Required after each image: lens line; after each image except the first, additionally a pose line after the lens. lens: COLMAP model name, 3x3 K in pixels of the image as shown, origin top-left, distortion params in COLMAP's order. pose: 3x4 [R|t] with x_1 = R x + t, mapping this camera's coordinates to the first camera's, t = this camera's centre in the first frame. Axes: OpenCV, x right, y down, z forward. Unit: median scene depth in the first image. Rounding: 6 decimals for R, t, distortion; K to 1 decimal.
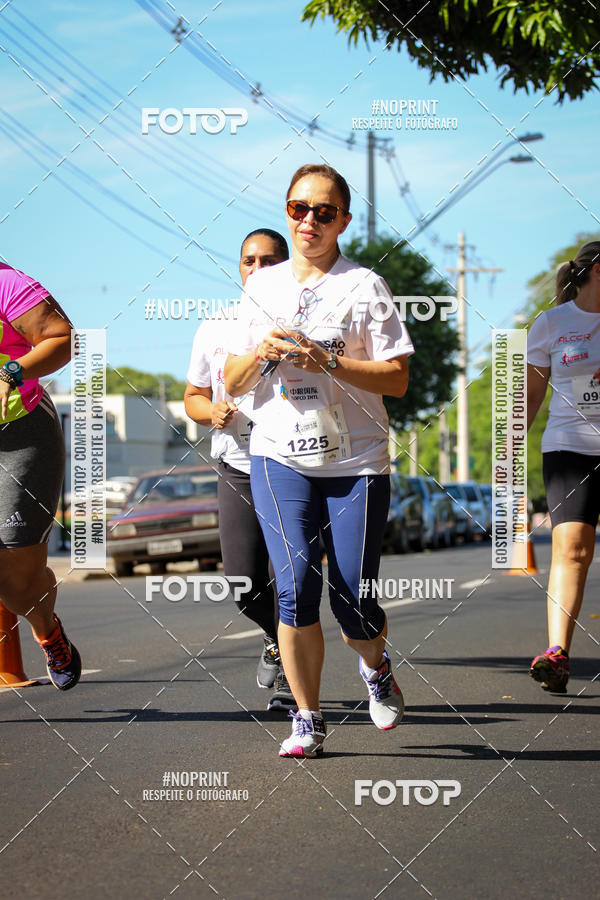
lens RADIAL K [[6043.3, 0, 315.1], [0, 6043.3, 375.3], [0, 0, 1]] dist [1.549845, -26.720851]
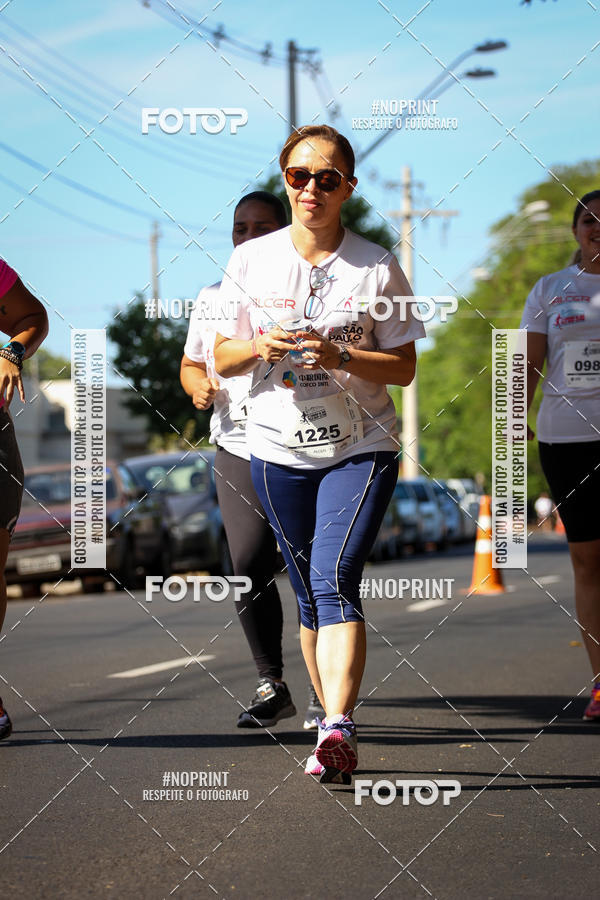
lens RADIAL K [[6572.6, 0, 300.0], [0, 6572.6, 452.1], [0, 0, 1]] dist [0.515871, 41.153022]
pose [[0.999931, -0.011091, -0.003847, 0.013071], [0.011145, 0.999839, 0.014081, 0.001750], [0.003690, -0.014123, 0.999893, 0.129723]]
